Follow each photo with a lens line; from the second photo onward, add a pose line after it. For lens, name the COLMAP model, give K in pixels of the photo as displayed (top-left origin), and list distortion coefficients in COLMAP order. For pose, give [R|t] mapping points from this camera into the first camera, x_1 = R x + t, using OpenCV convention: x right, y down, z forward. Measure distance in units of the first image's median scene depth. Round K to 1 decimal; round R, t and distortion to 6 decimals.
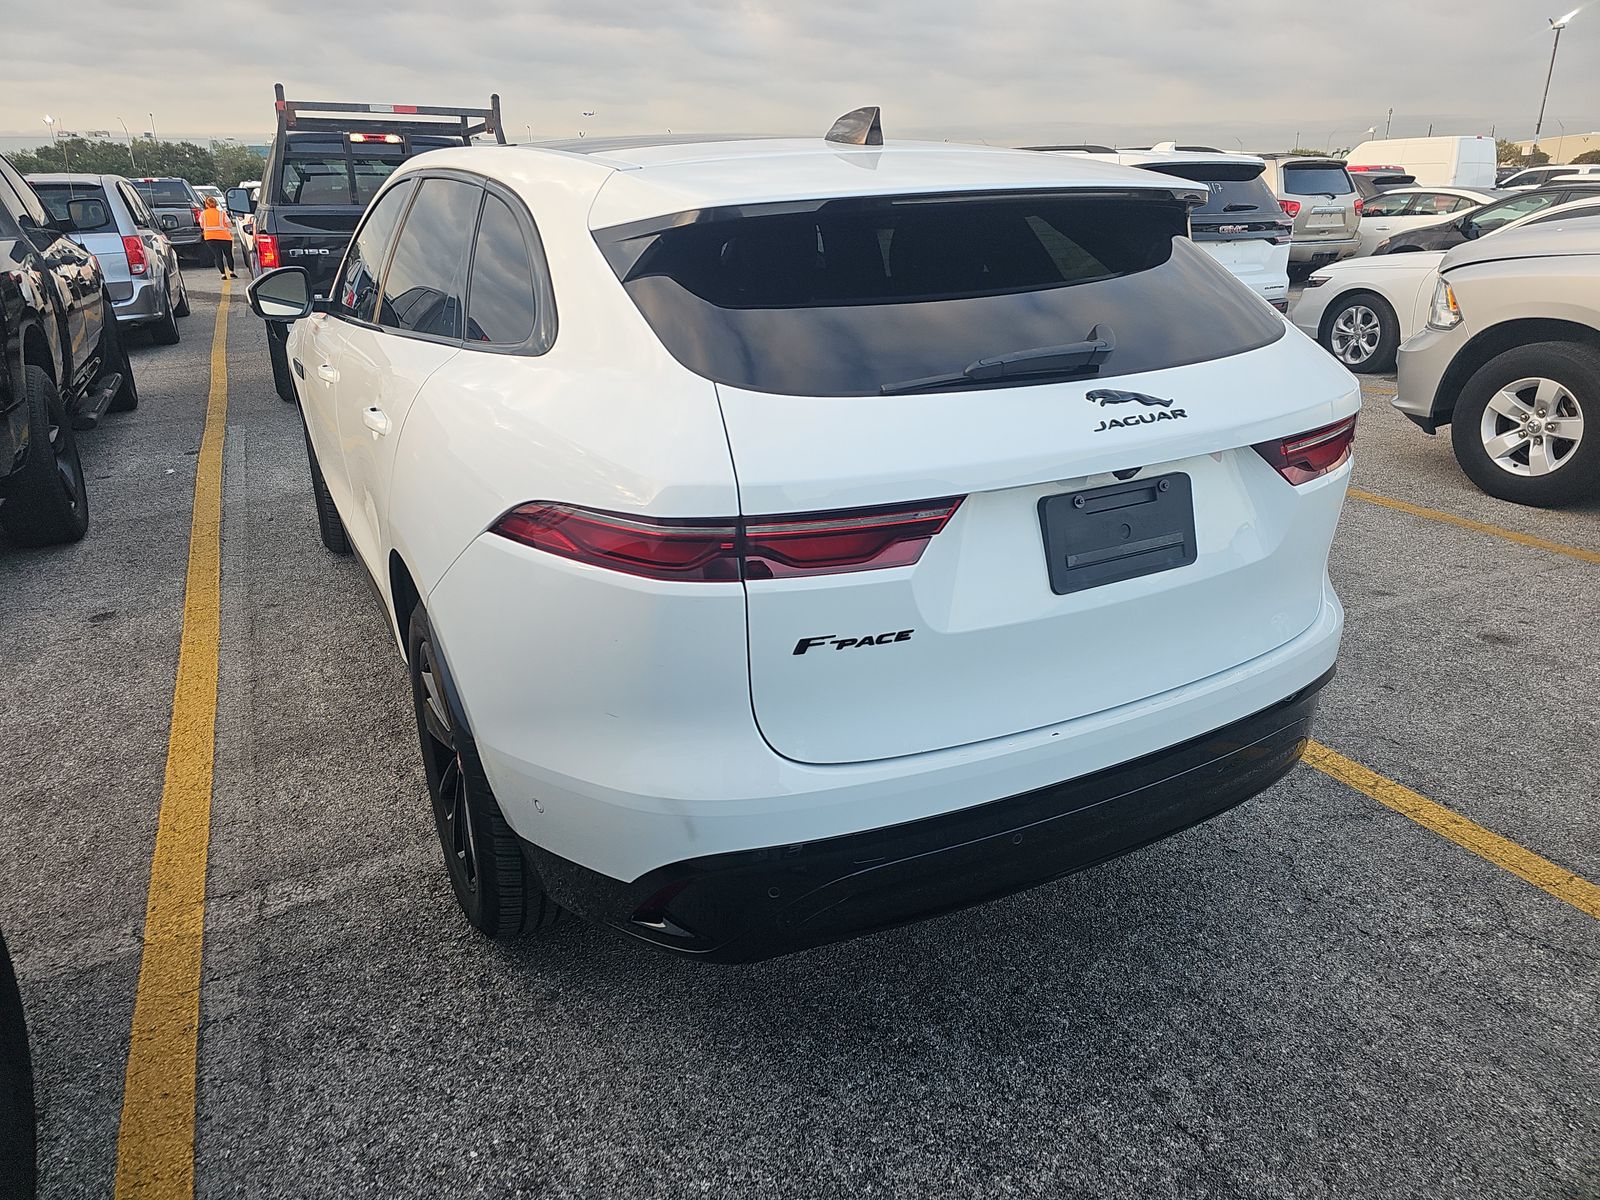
lens RADIAL K [[1067.3, 0, 754.5], [0, 1067.3, 542.7], [0, 0, 1]] dist [0.077181, -0.093611]
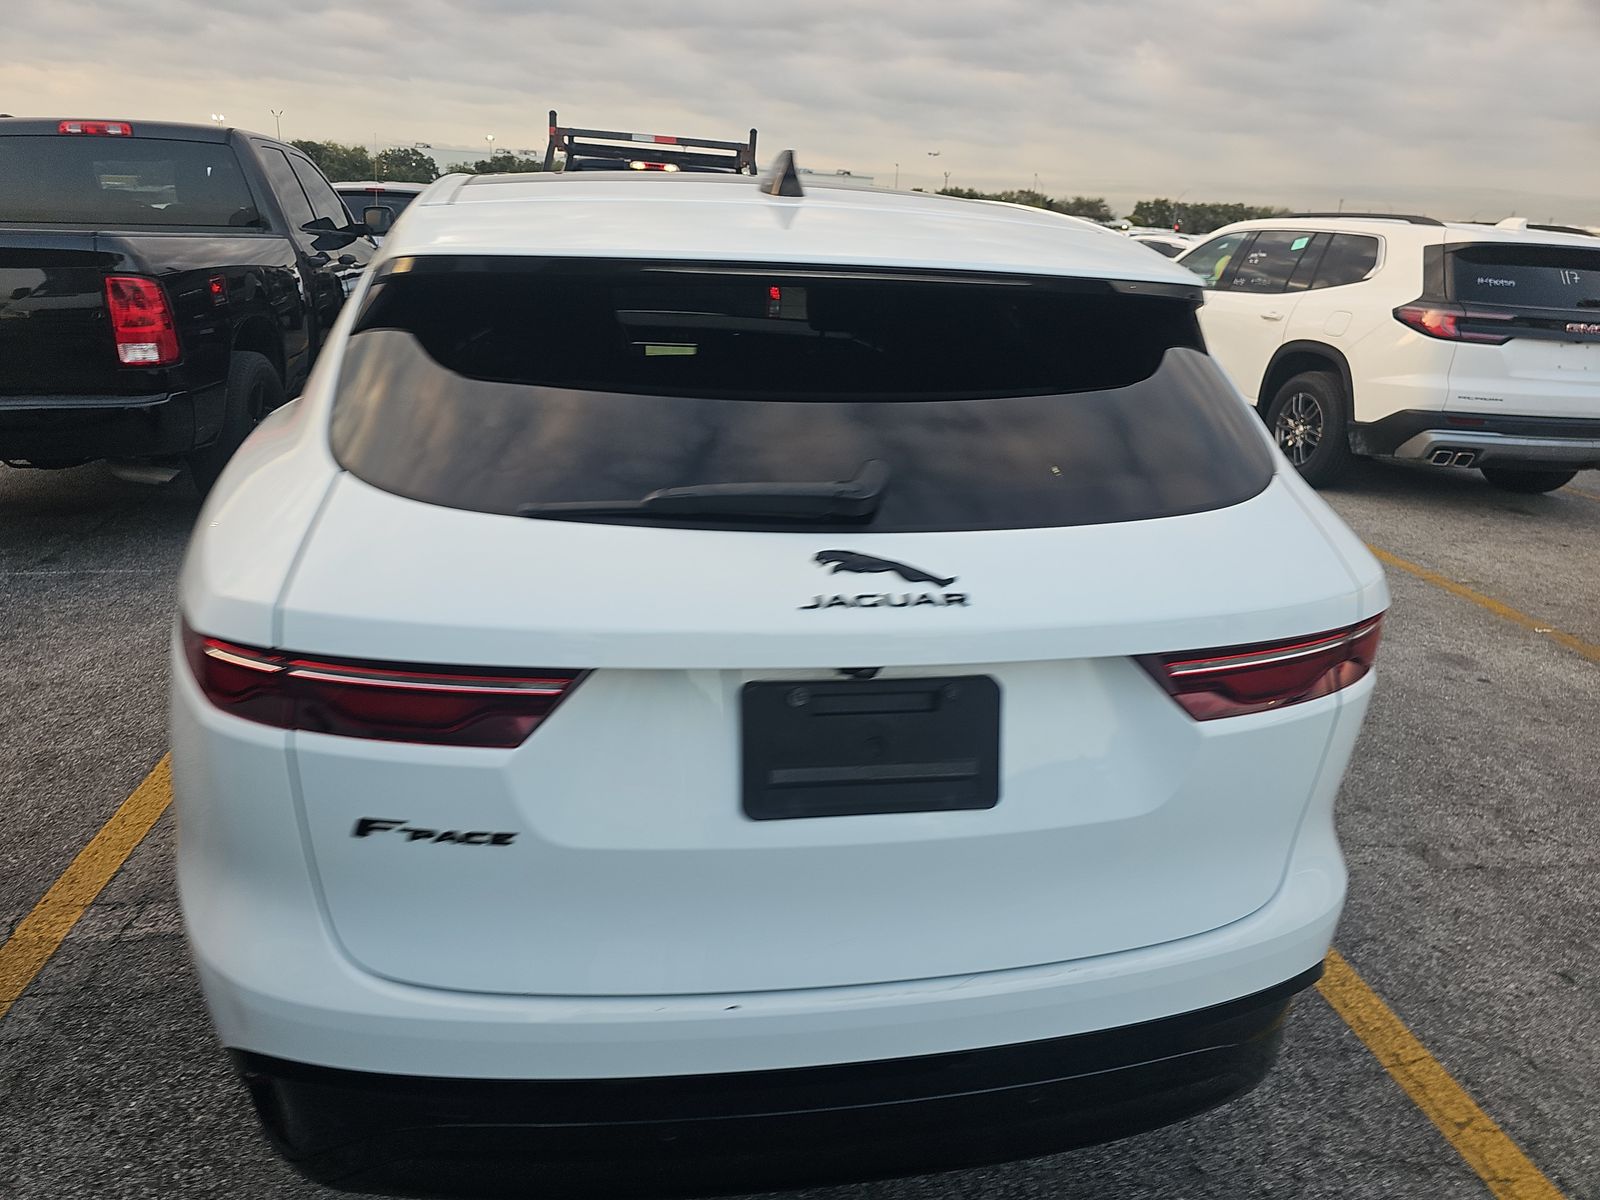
lens RADIAL K [[1053.9, 0, 792.6], [0, 1053.9, 546.3], [0, 0, 1]] dist [0.046294, -0.043759]
pose [[0.950875, 0.148138, -0.271829, 0.445228], [-0.154795, 0.987942, -0.003087, -0.127414], [0.268094, 0.045013, 0.962341, 0.293559]]
